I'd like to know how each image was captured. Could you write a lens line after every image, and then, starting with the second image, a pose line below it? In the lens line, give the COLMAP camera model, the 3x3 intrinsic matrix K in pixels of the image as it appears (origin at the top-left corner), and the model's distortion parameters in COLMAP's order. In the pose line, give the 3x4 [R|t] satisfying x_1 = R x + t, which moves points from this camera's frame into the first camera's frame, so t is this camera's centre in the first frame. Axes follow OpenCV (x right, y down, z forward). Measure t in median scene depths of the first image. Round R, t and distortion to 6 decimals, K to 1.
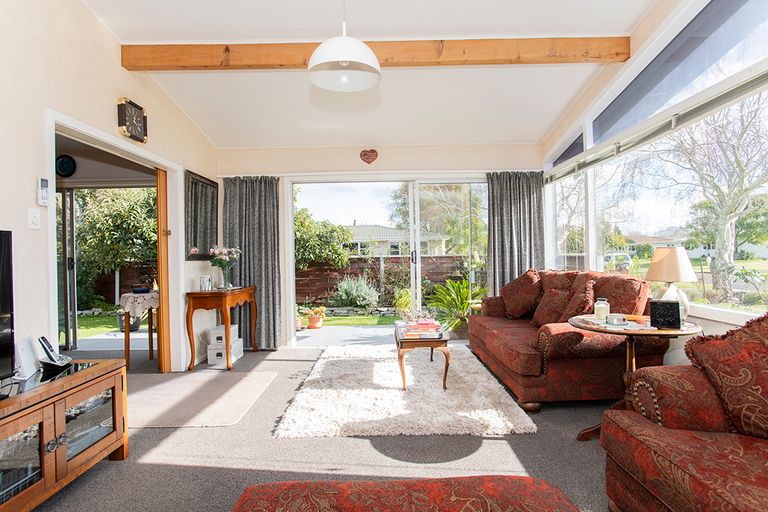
lens RADIAL K [[387.4, 0, 384.0], [0, 387.4, 256.0], [0, 0, 1]] dist [-0.066137, 0.027035]
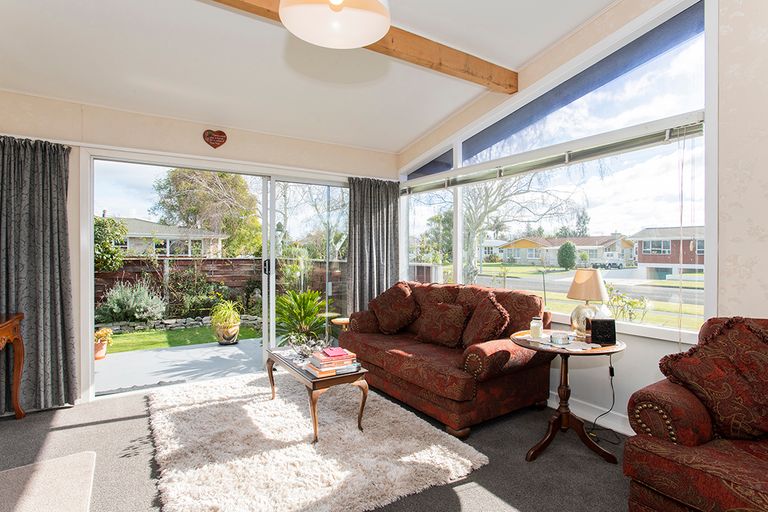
lens RADIAL K [[387.4, 0, 384.0], [0, 387.4, 256.0], [0, 0, 1]] dist [-0.066137, 0.027035]
pose [[0.842277, 0.017066, 0.538775, -0.180122], [-0.016321, 0.999848, -0.006155, -0.022511], [-0.538799, -0.003609, 0.842427, 0.180333]]
